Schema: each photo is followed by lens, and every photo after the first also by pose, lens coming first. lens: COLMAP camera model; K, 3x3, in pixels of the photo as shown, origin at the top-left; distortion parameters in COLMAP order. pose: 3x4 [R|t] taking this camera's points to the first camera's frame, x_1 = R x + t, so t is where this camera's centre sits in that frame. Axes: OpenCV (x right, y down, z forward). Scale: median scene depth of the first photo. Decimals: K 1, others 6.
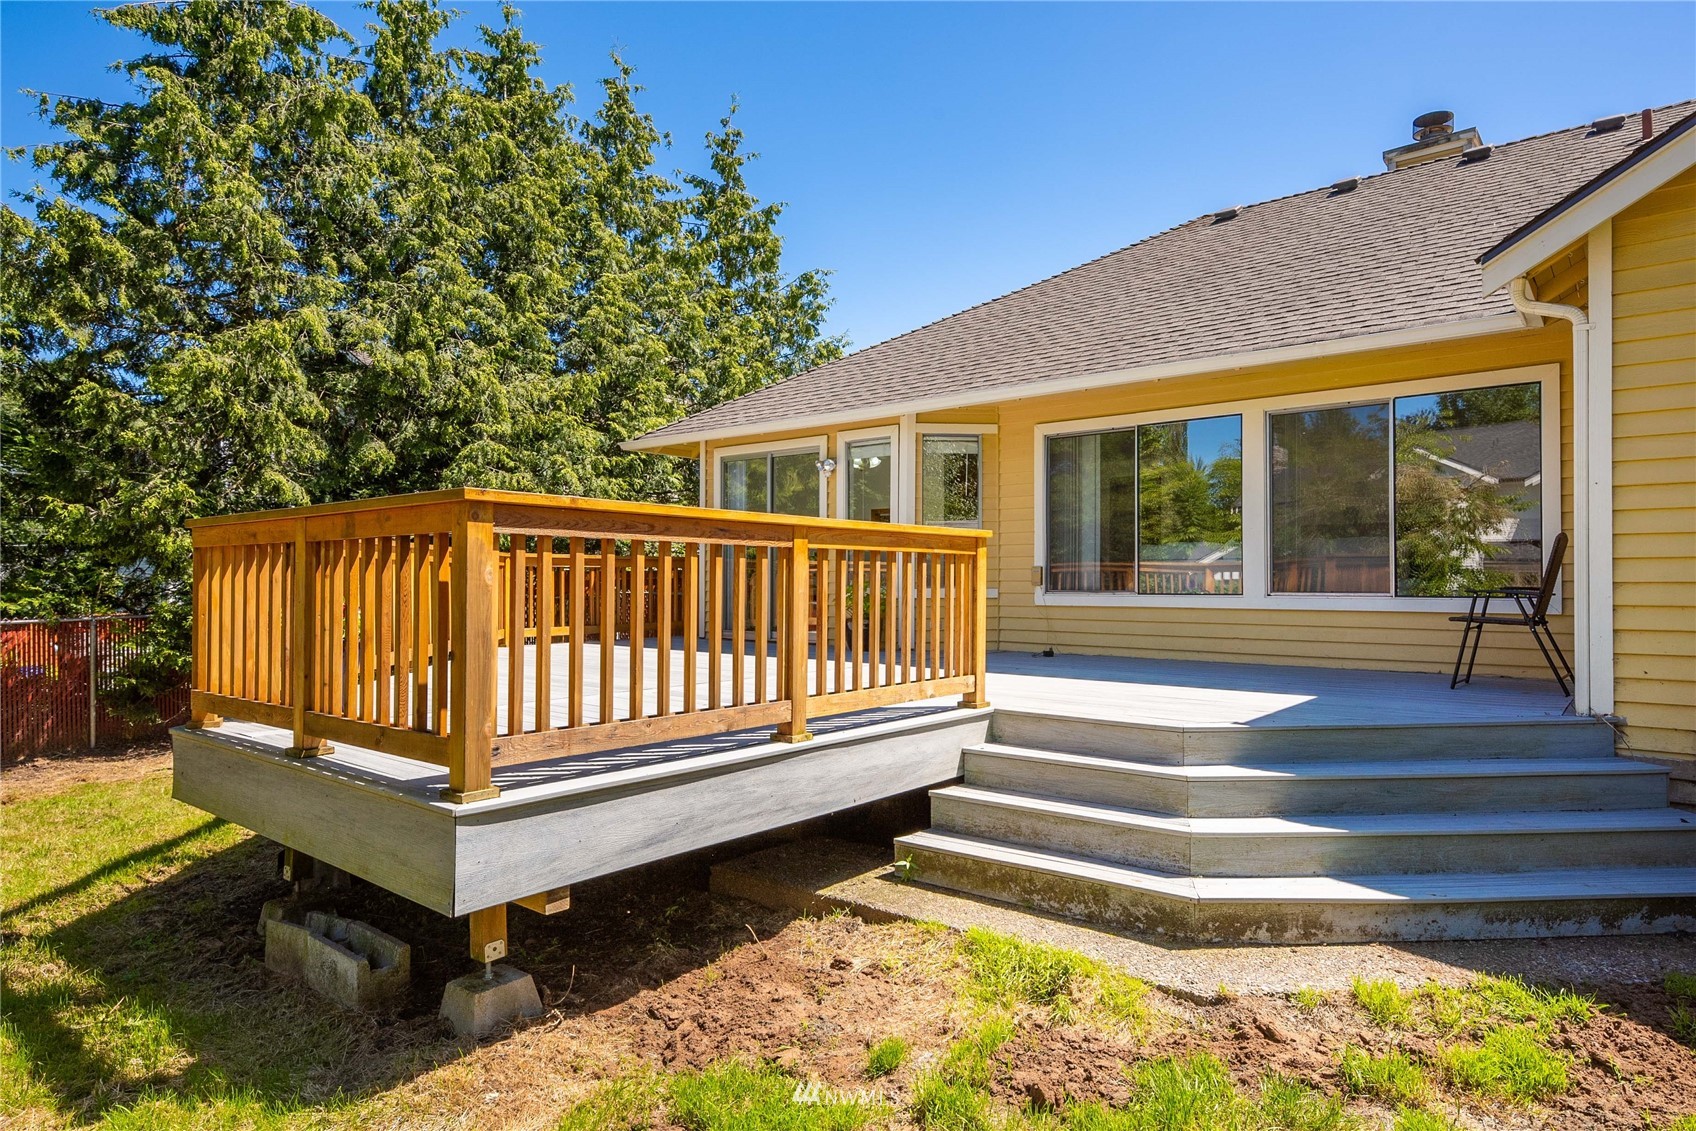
lens RADIAL K [[974.2, 0, 843.8], [0, 974.2, 575.2], [0, 0, 1]] dist [0.002389, -0.000576]
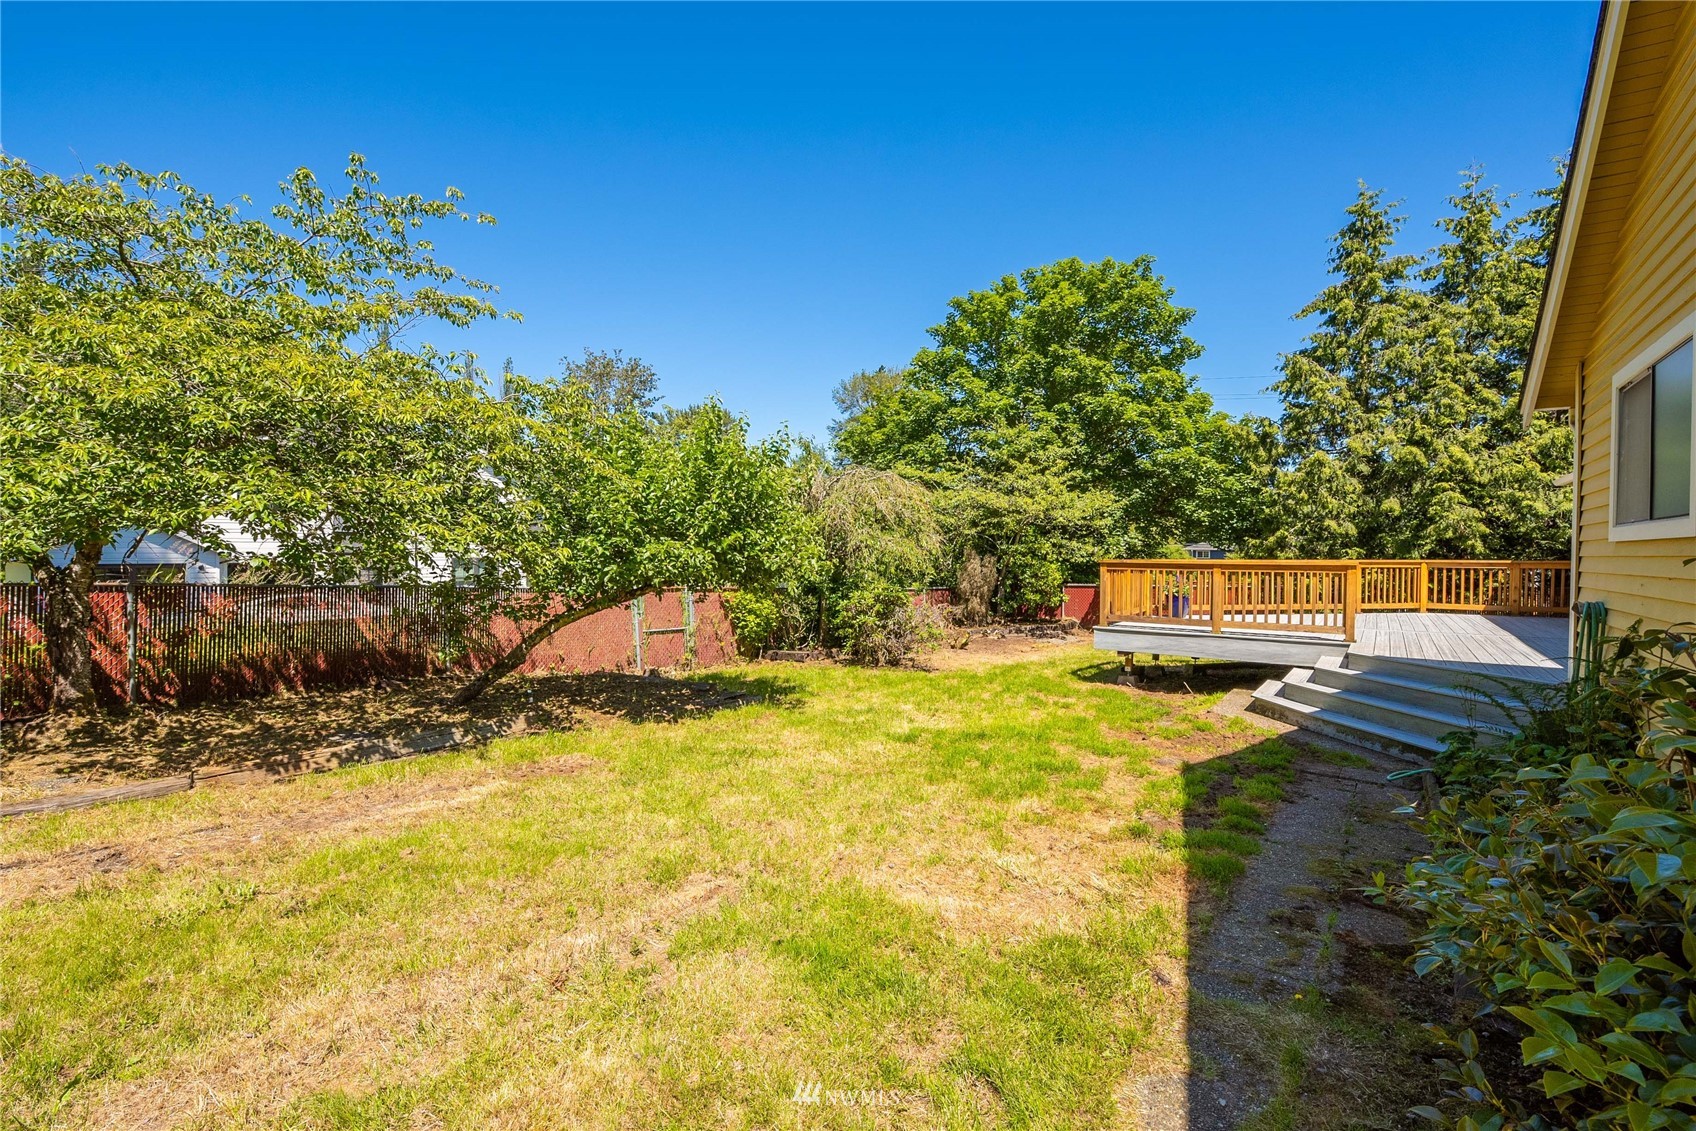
lens RADIAL K [[750.0, 0, 846.5], [0, 750.0, 568.9], [0, 0, 1]] dist [0.002098, -0.012122]
pose [[0.057647, 0.021398, -0.998108, 0.867749], [-0.000487, 0.999771, 0.021405, -0.033294], [0.998337, -0.000748, 0.057644, -0.121524]]
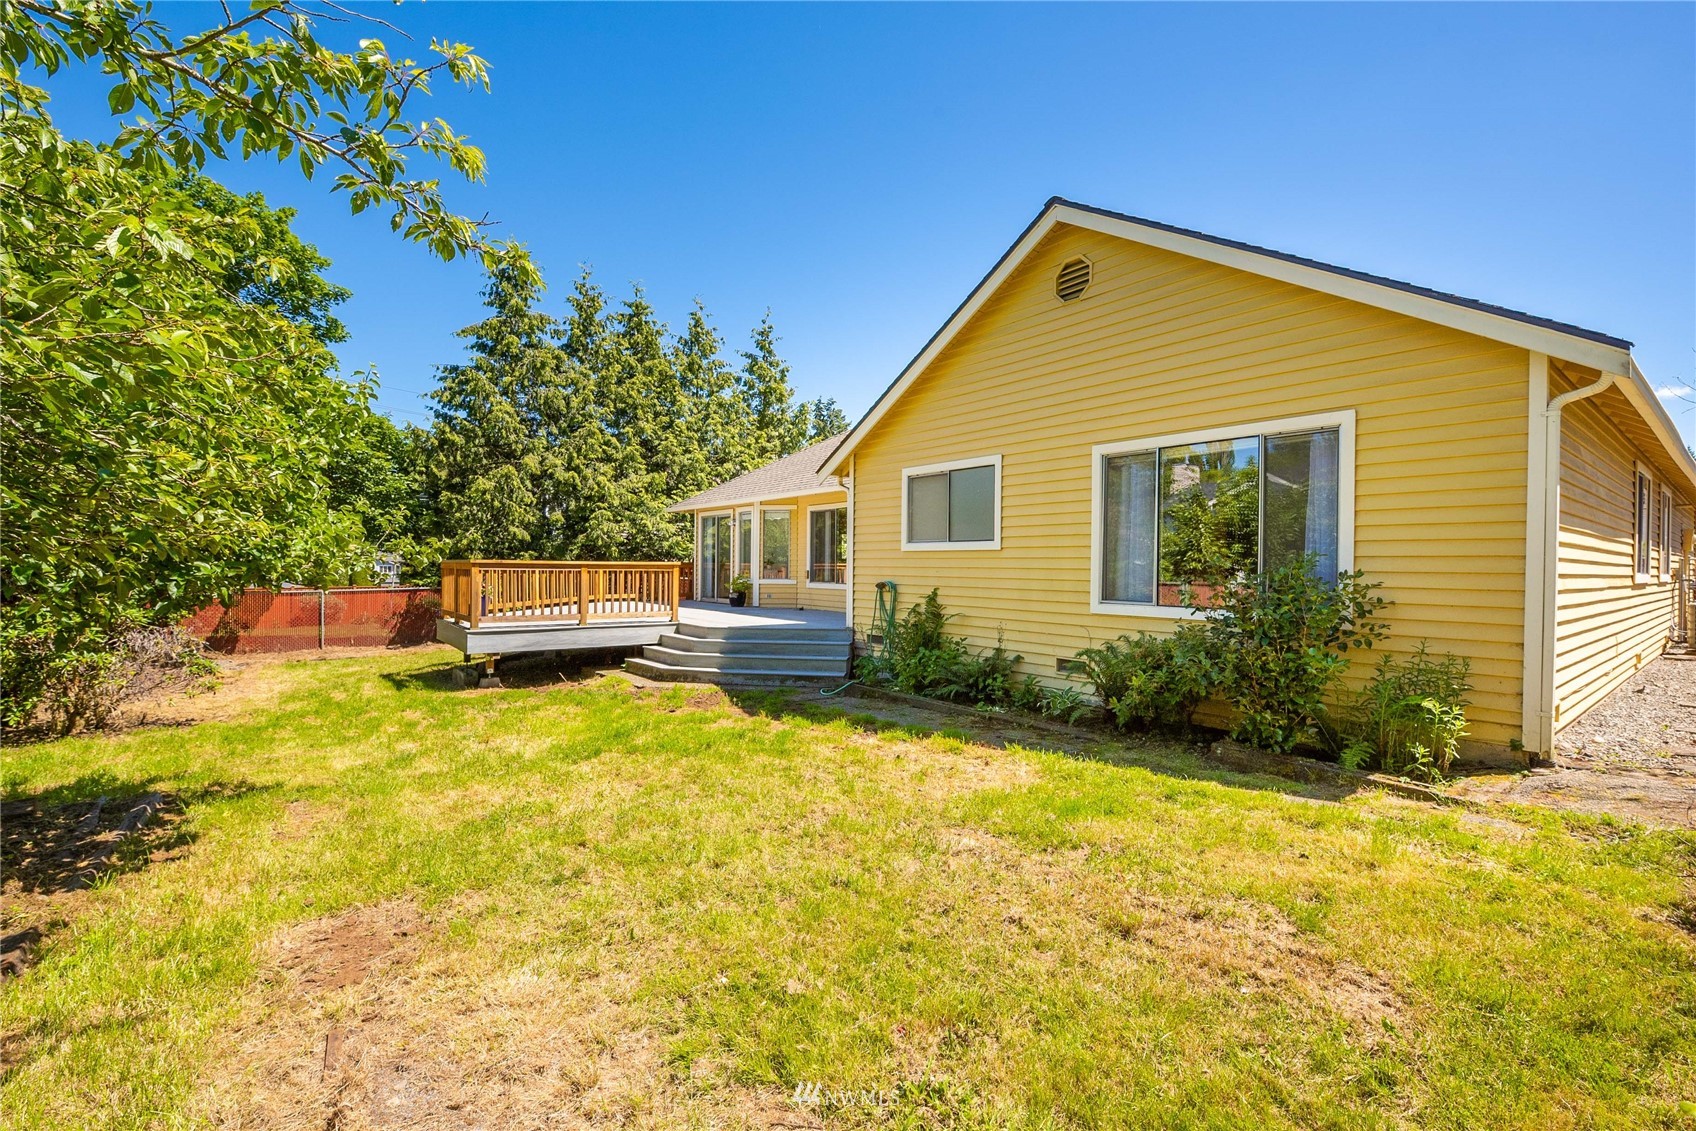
lens RADIAL K [[750.0, 0, 846.5], [0, 750.0, 568.9], [0, 0, 1]] dist [0.002098, -0.012122]
pose [[0.971872, 0.009334, -0.235325, 0.583506], [-0.006735, 0.999907, 0.011844, -0.027883], [0.235414, -0.009925, 0.971845, -0.541072]]
